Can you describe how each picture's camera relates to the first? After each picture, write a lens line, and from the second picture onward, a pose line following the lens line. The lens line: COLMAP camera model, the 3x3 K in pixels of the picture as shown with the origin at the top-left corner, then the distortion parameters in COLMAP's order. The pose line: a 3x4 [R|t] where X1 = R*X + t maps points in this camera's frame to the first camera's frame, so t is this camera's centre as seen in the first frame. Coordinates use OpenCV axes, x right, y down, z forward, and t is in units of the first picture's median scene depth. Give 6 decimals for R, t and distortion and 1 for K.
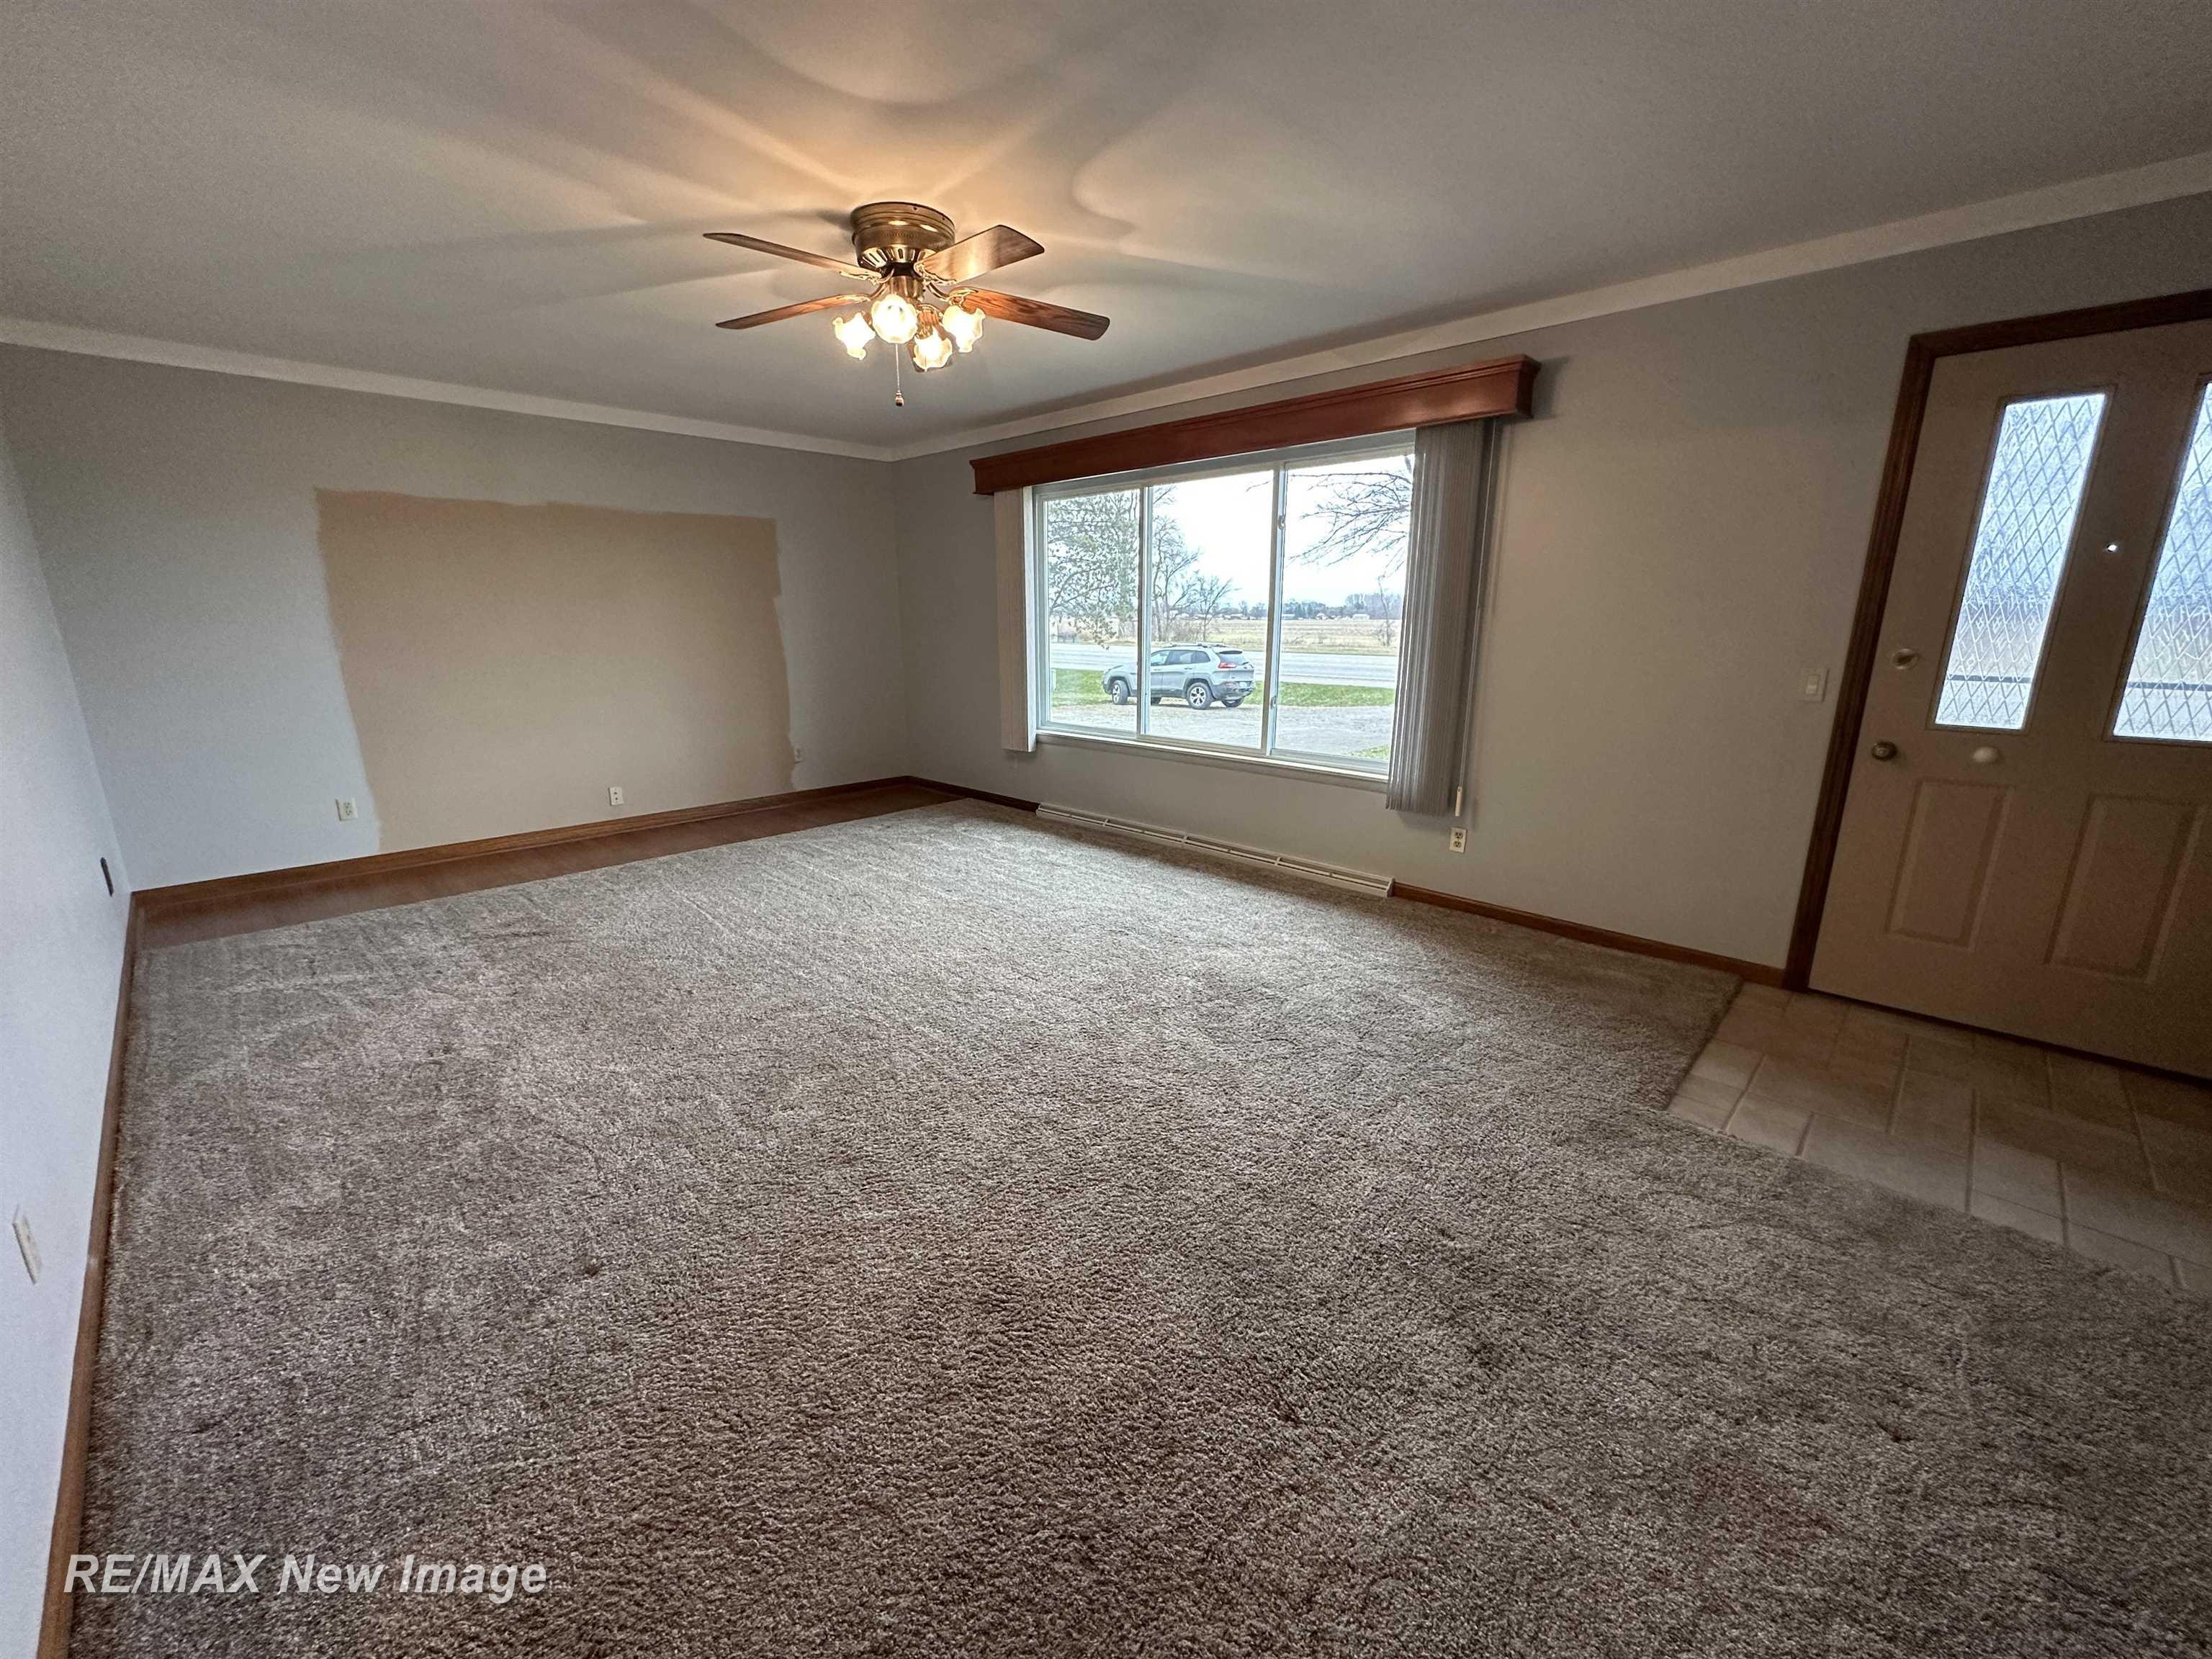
lens RADIAL K [[878.8, 0, 1092.6], [0, 878.8, 838.7], [0, 0, 1]] dist [-0.000224, -0.000457]
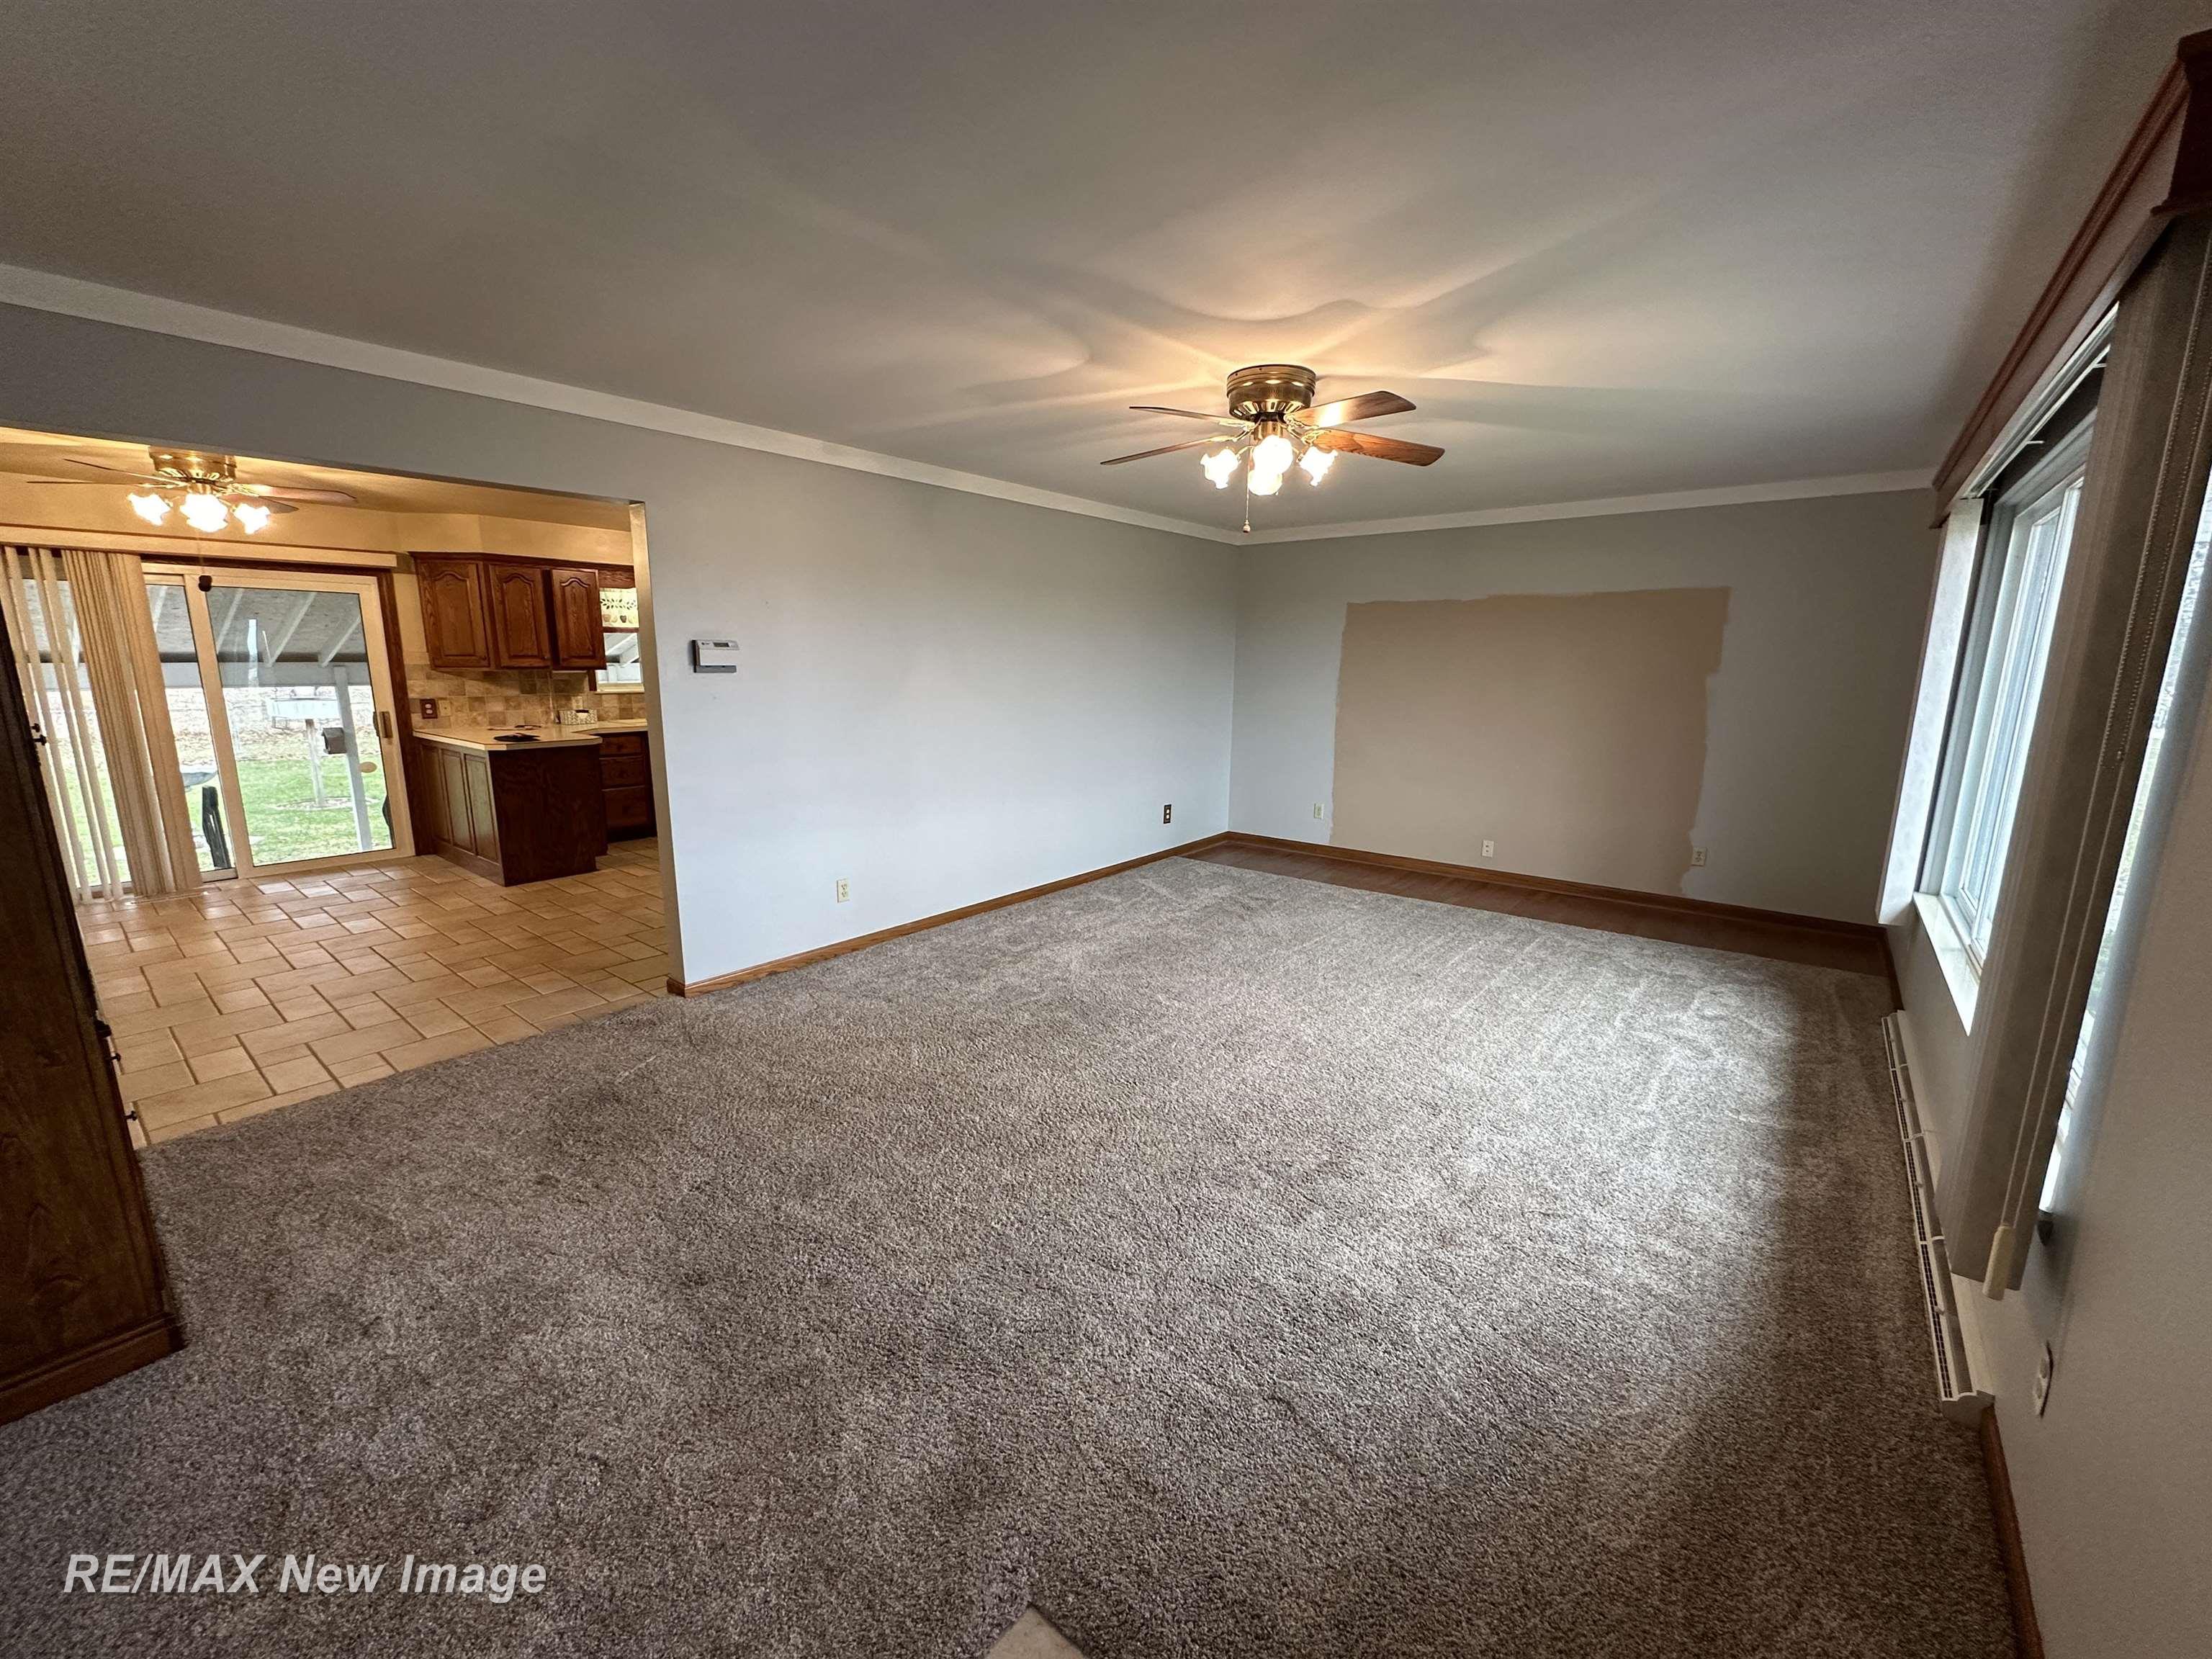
lens RADIAL K [[878.8, 0, 1102.4], [0, 878.8, 825.2], [0, 0, 1]] dist [-0.000224, -0.000457]
pose [[0.094266, 0.182414, -0.978693, 0.670789], [-0.256798, 0.954258, 0.153125, -0.166092], [0.961857, 0.236892, 0.136797, 0.506069]]
